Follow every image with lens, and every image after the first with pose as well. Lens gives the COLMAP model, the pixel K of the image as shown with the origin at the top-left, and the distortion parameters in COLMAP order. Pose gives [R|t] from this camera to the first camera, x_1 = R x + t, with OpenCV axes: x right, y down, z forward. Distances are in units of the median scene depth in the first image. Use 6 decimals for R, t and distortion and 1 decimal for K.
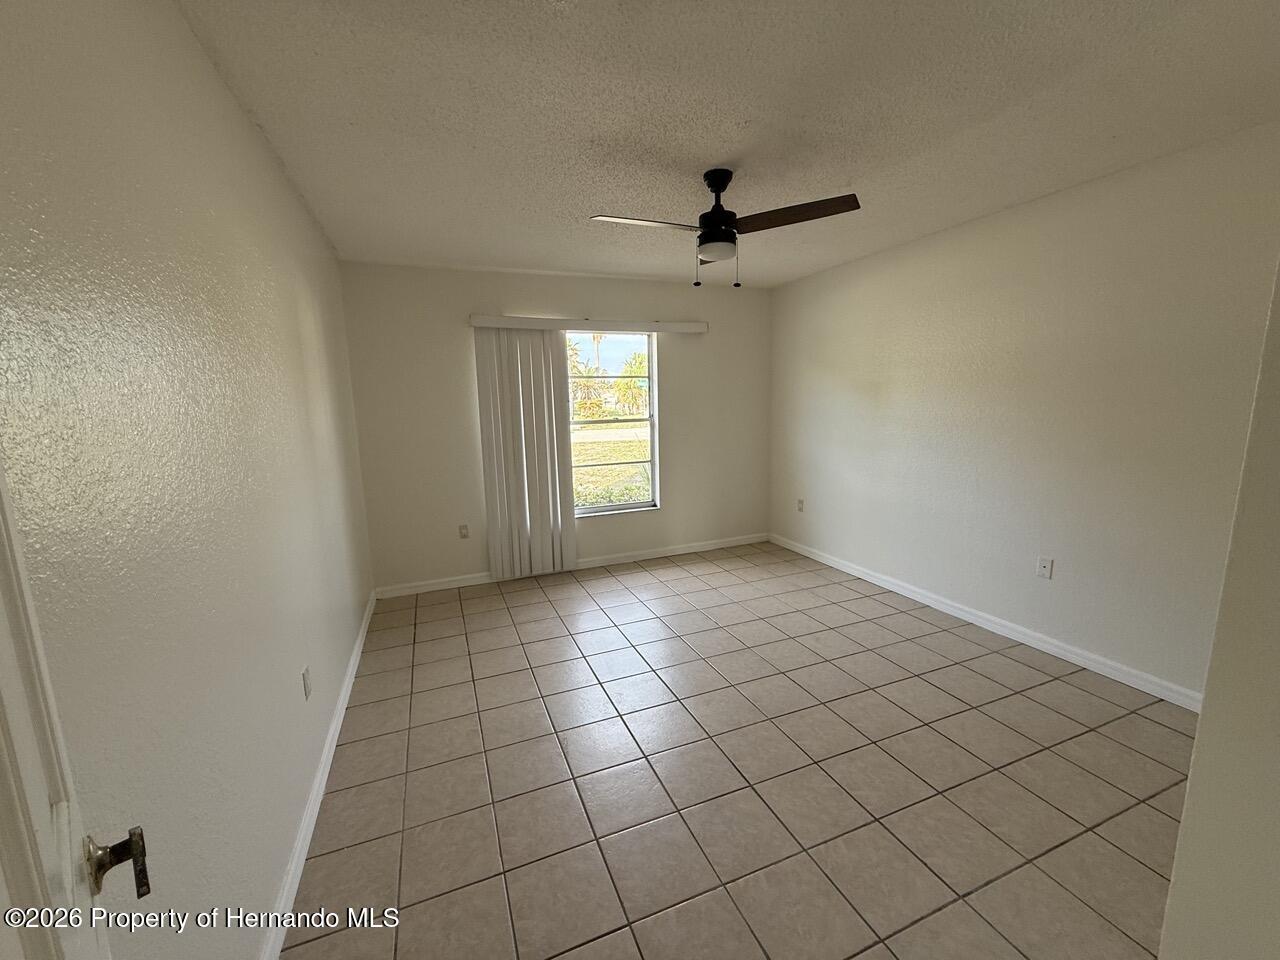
lens RADIAL K [[509.6, 0, 641.2], [0, 509.6, 476.3], [0, 0, 1]] dist [0.000407, 0.000217]
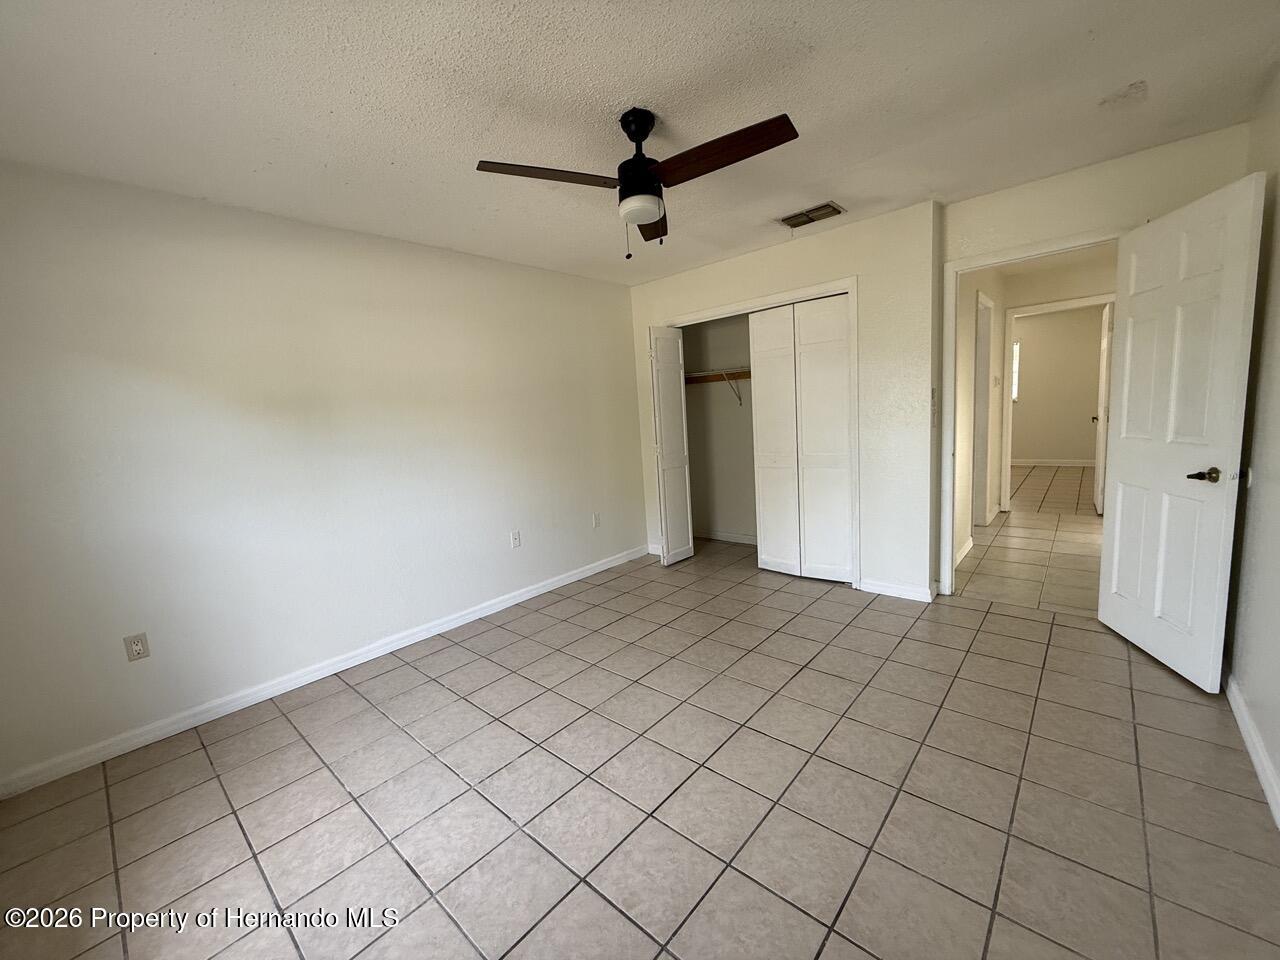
lens RADIAL K [[509.6, 0, 641.2], [0, 509.6, 476.3], [0, 0, 1]] dist [0.000407, 0.000217]
pose [[-0.439150, -0.066442, 0.895953, -0.458352], [0.202828, 0.964183, 0.170917, -0.121351], [-0.875219, 0.256783, -0.409945, 1.042513]]
